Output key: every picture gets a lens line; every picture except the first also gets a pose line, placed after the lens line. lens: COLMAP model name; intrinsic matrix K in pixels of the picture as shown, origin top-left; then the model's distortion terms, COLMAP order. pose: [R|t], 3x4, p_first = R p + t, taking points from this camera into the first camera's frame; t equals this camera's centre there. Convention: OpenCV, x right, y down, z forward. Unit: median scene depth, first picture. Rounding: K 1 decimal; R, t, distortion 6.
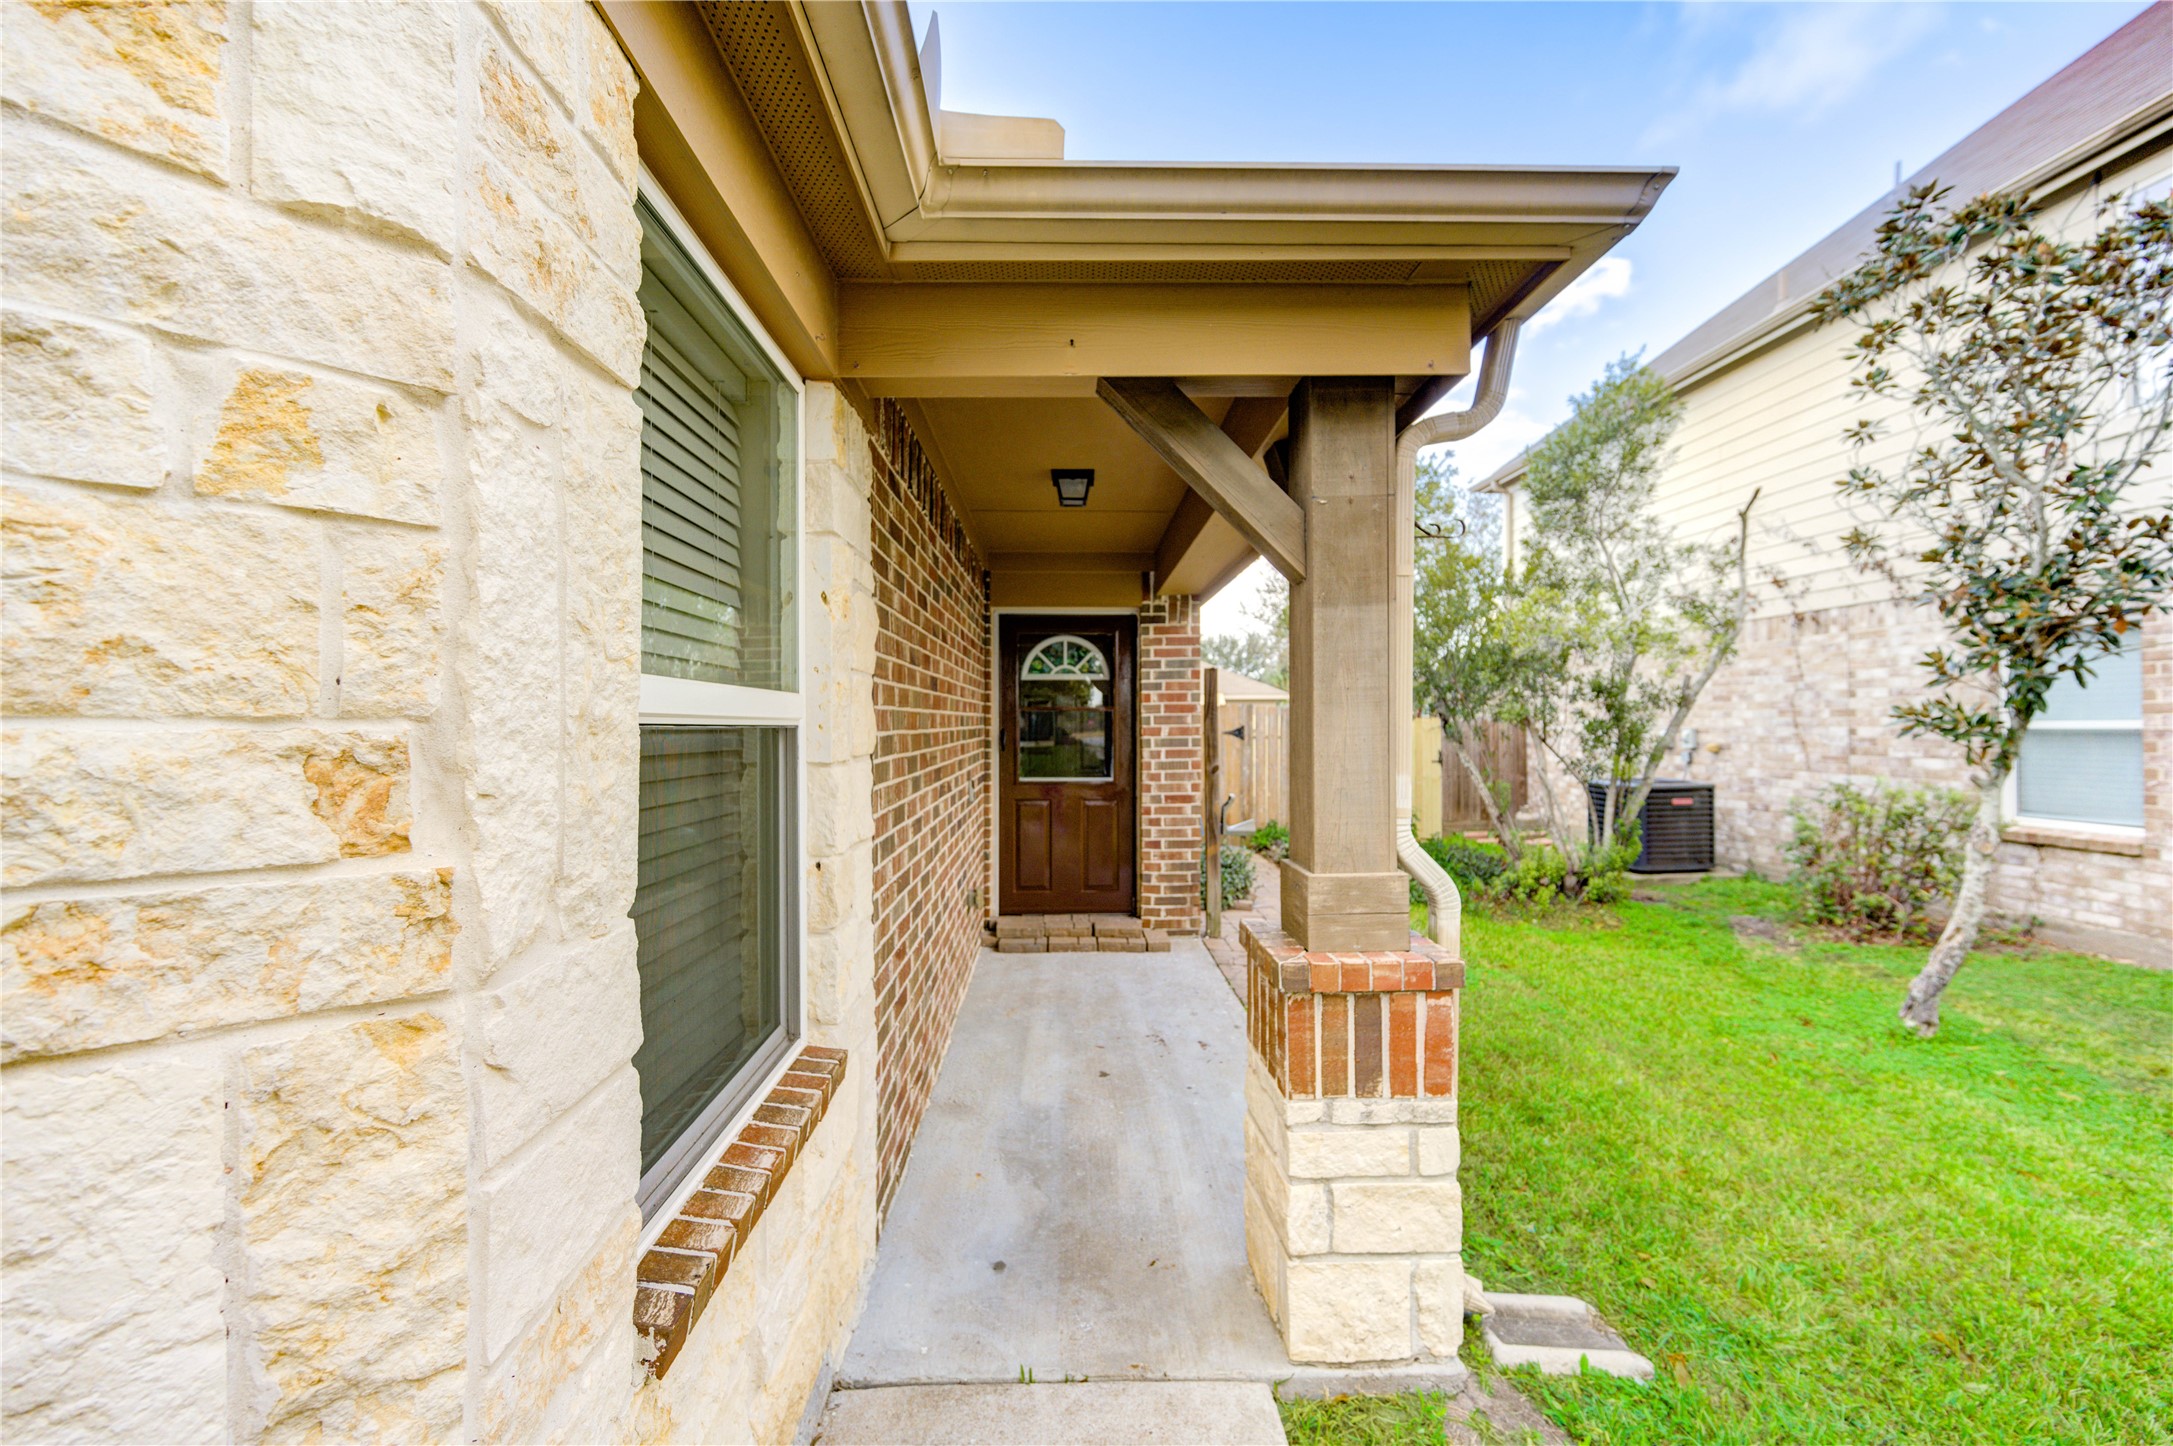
lens RADIAL K [[846.2, 0, 1082.8], [0, 846.2, 720.4], [0, 0, 1]] dist [0.005369, -0.001607]
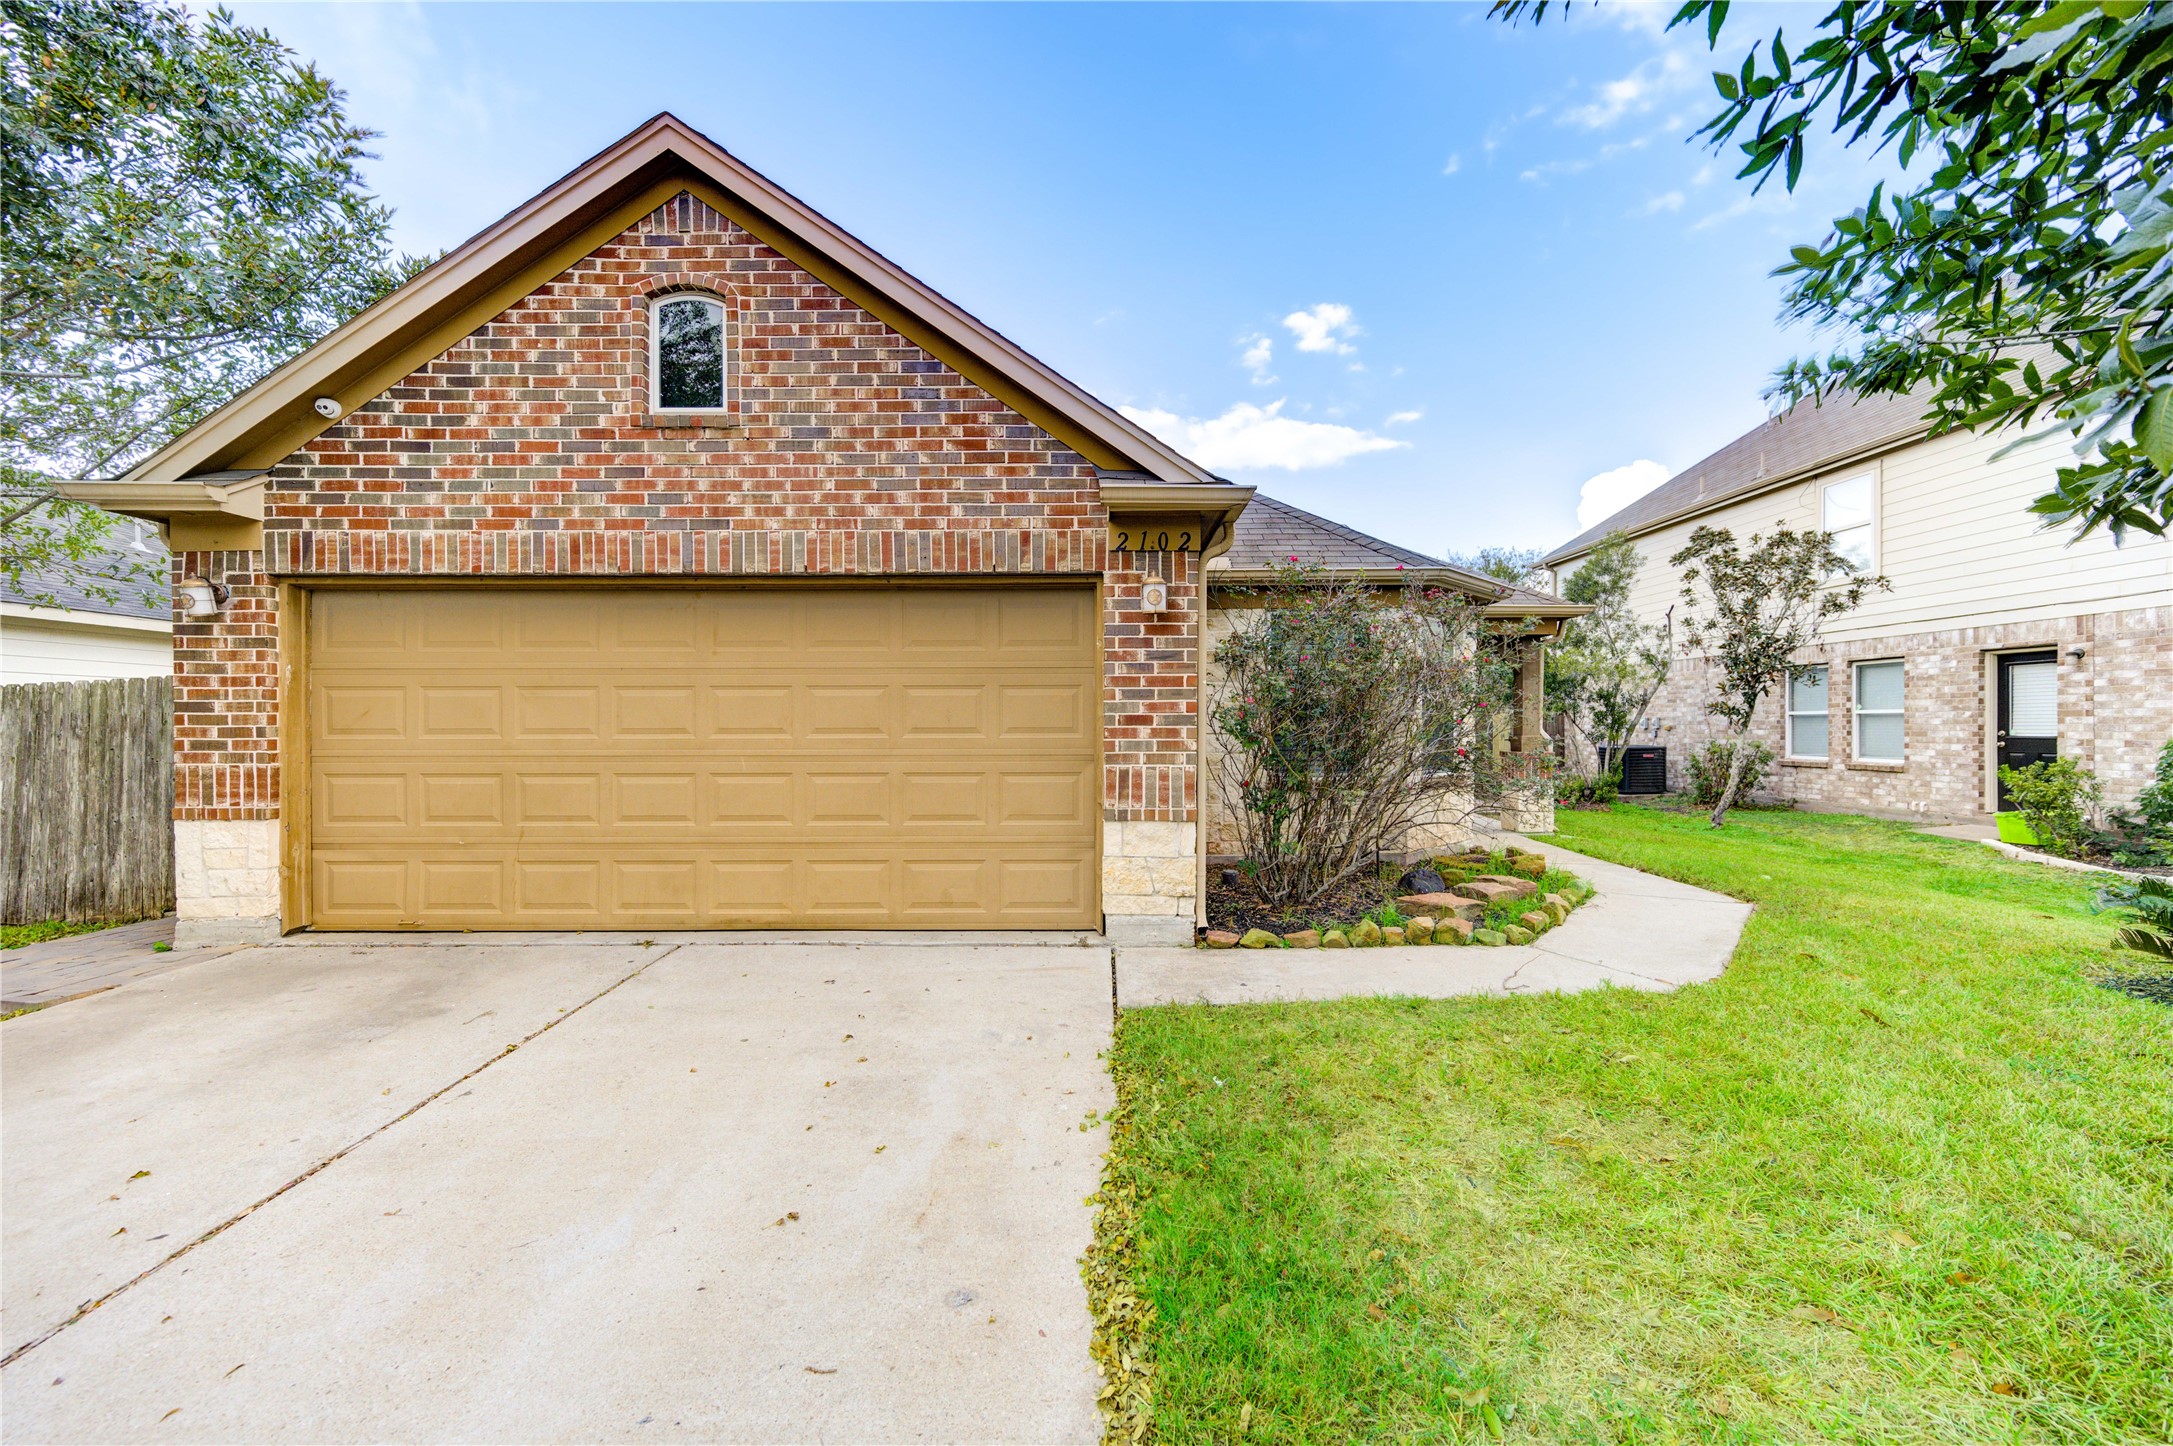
lens RADIAL K [[846.2, 0, 1087.5], [0, 846.2, 724.2], [0, 0, 1]] dist [0.005369, -0.001607]
pose [[0.999608, 0.005477, -0.027466, -0.552248], [-0.005440, 0.999984, 0.001421, 0.033351], [0.027474, -0.001271, 0.999622, -1.041297]]
